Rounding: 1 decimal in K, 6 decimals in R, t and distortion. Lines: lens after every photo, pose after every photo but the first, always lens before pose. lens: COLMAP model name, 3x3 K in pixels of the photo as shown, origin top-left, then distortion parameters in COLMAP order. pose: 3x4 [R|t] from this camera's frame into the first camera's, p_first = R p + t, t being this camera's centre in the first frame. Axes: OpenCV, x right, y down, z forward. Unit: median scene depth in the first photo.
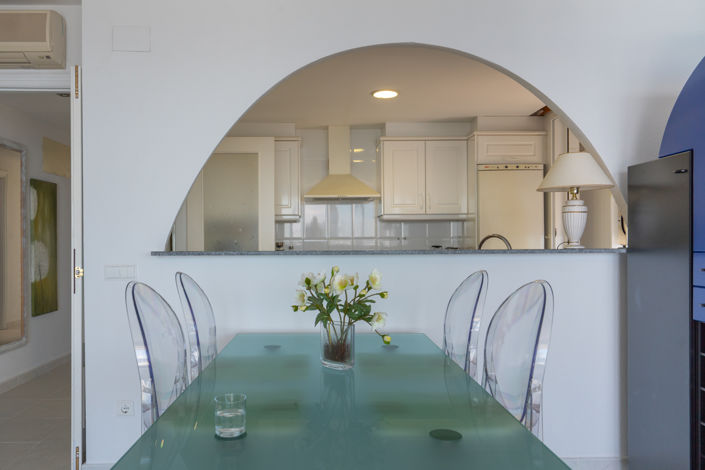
lens RADIAL K [[520.7, 0, 328.5], [0, 520.7, 253.7], [0, 0, 1]] dist [0.008376, 0.008173]
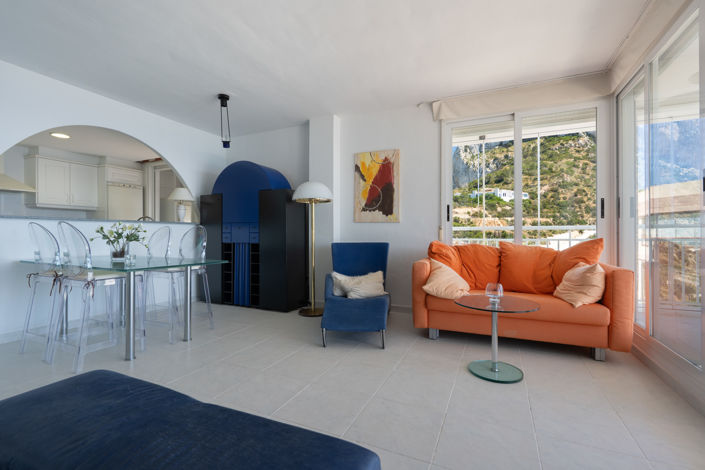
lens RADIAL K [[332.1, 0, 342.1], [0, 332.1, 226.7], [0, 0, 1]] dist [-0.000572, 0.000585]
pose [[0.463386, 0.030856, 0.885619, -0.689958], [0.011939, 0.999086, -0.041056, 0.094427], [-0.886076, 0.029598, 0.462594, -0.565046]]
